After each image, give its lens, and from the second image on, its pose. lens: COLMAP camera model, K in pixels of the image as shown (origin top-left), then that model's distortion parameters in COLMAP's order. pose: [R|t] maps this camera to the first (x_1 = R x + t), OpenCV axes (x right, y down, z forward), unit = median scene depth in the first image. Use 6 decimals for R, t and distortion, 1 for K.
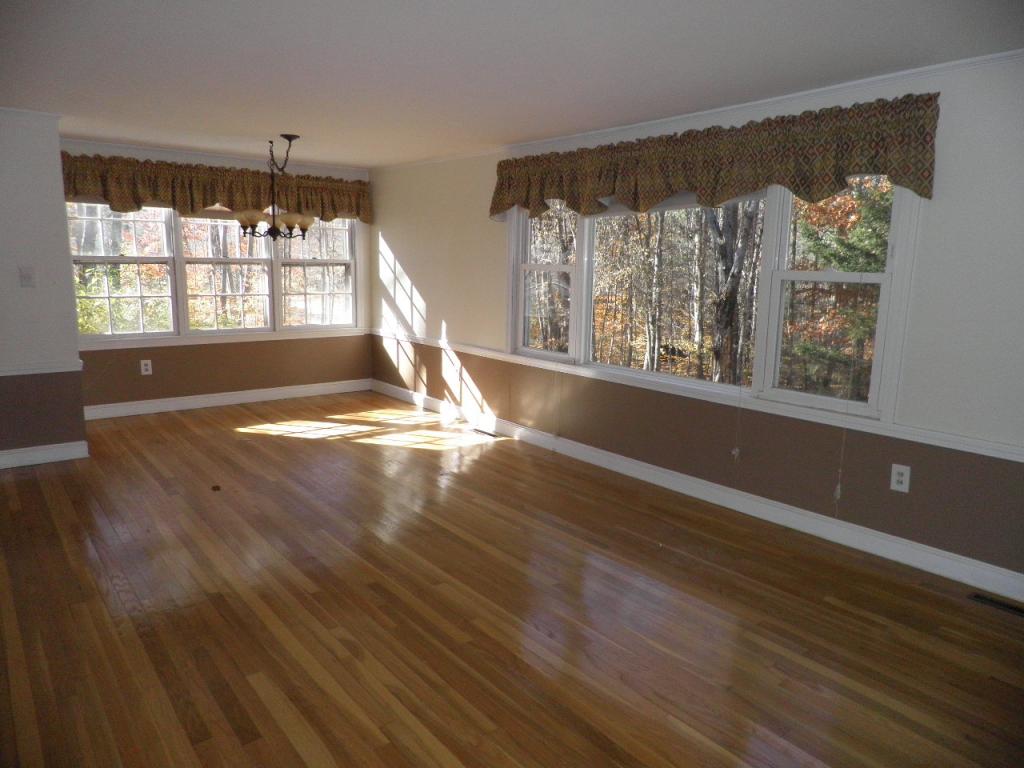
lens RADIAL K [[716.4, 0, 506.0], [0, 716.4, 387.7], [0, 0, 1]] dist [-0.006148, -0.002097]
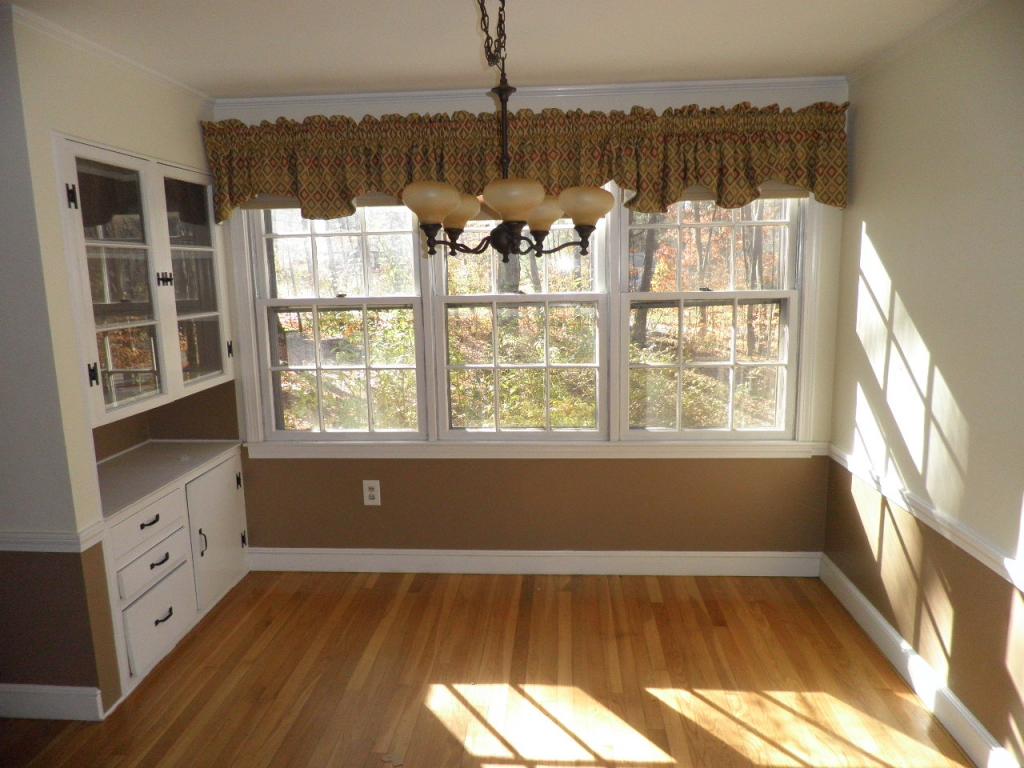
lens RADIAL K [[716.4, 0, 506.0], [0, 716.4, 387.7], [0, 0, 1]] dist [-0.006148, -0.002097]
pose [[0.738569, 0.077255, -0.669737, -0.050232], [-0.085730, 0.996110, 0.020362, -0.123606], [0.668705, 0.042378, 0.742319, 0.609389]]
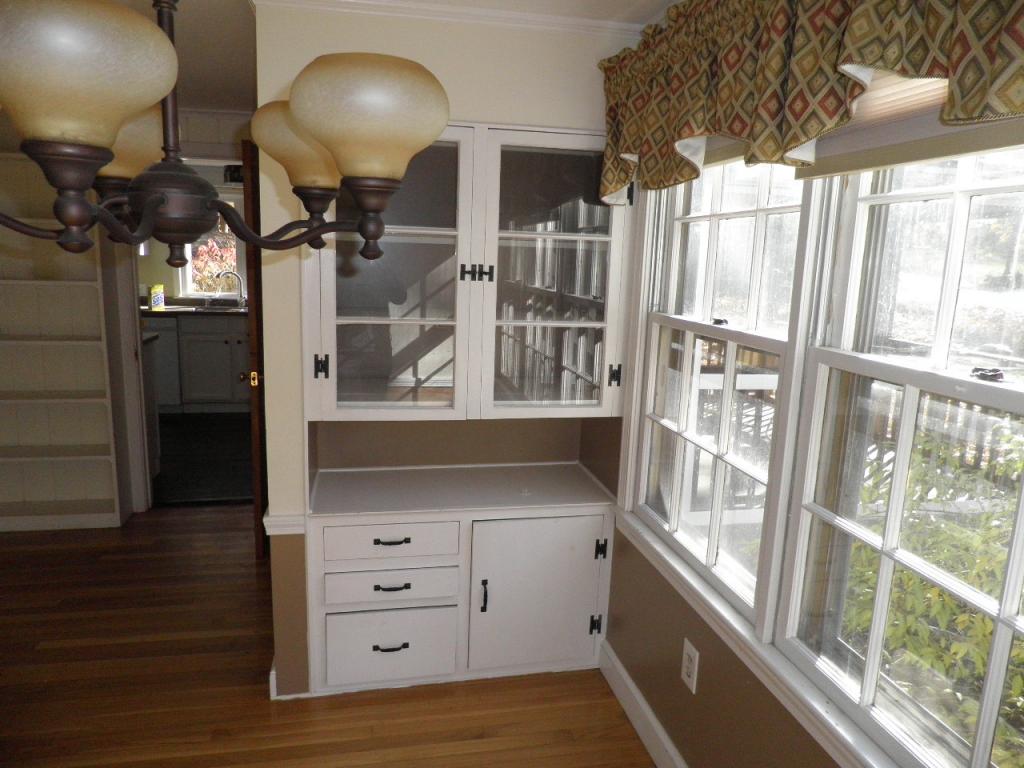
lens RADIAL K [[716.4, 0, 506.0], [0, 716.4, 387.7], [0, 0, 1]] dist [-0.006148, -0.002097]
pose [[-0.451116, 0.136161, -0.882017, -0.180066], [-0.197768, 0.948471, 0.247570, -0.196280], [0.870277, 0.286117, -0.400943, 0.947750]]
